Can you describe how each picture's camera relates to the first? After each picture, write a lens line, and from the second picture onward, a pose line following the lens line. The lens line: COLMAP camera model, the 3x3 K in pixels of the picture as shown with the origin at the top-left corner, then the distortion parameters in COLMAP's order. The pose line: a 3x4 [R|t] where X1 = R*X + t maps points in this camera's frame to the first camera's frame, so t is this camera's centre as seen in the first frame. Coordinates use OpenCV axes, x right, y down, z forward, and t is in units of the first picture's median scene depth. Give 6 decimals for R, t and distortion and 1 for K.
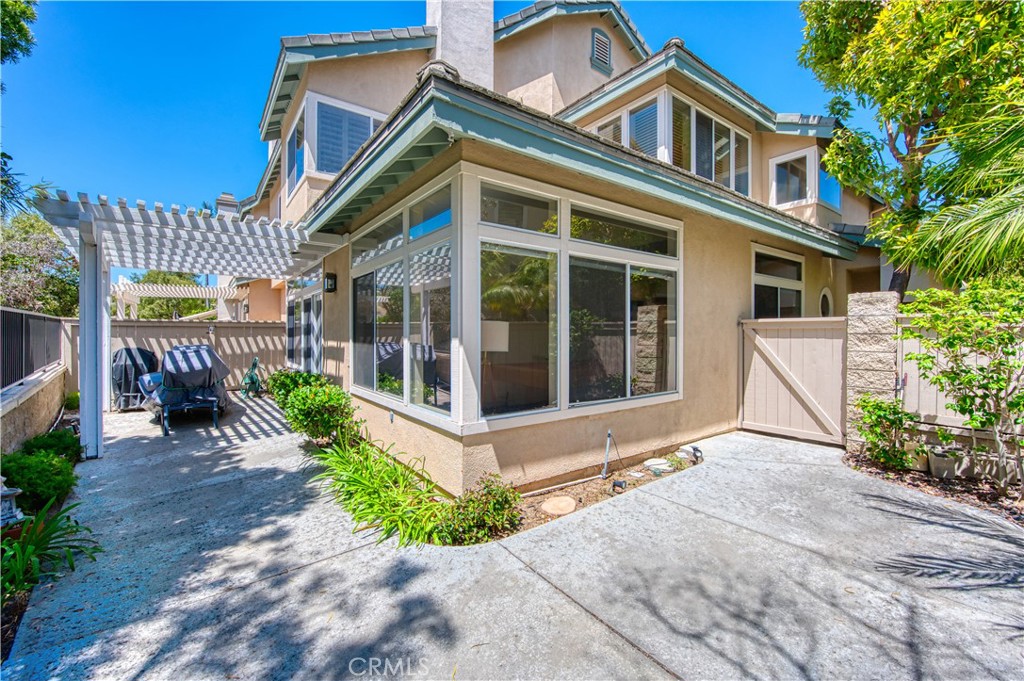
lens RADIAL K [[413.3, 0, 511.6], [0, 413.3, 333.2], [0, 0, 1]] dist [-0.000602, -0.001905]
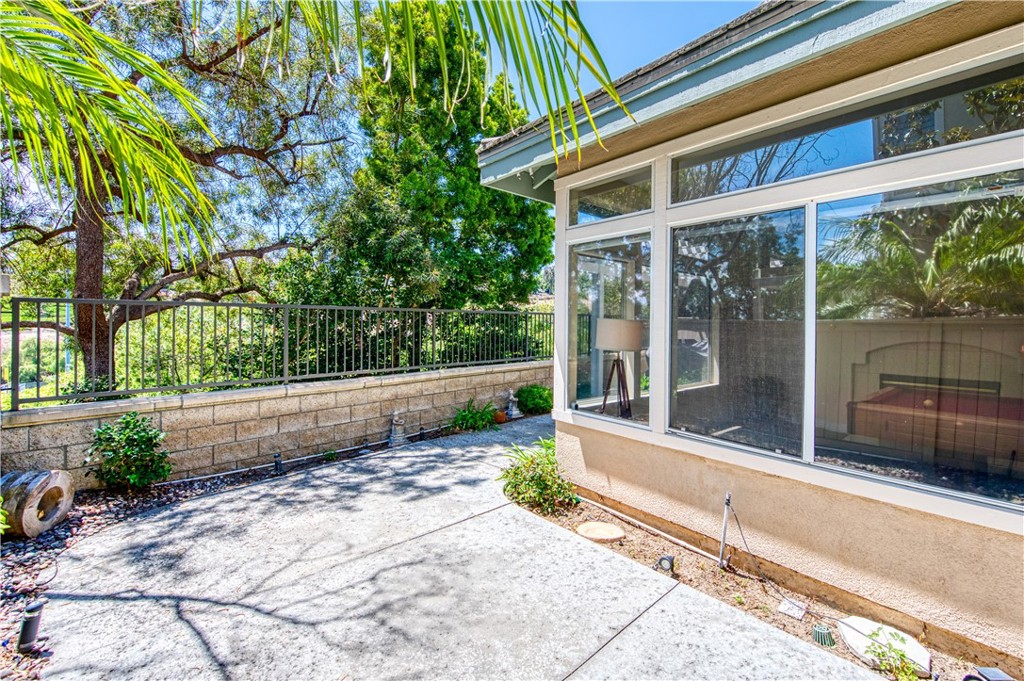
lens RADIAL K [[413.3, 0, 501.2], [0, 413.3, 323.6], [0, 0, 1]] dist [-0.000602, -0.001905]
pose [[0.084668, -0.004711, -0.996398, 1.238461], [-0.019454, 0.999790, -0.006381, -0.007744], [0.996219, 0.019924, 0.084559, 0.923378]]
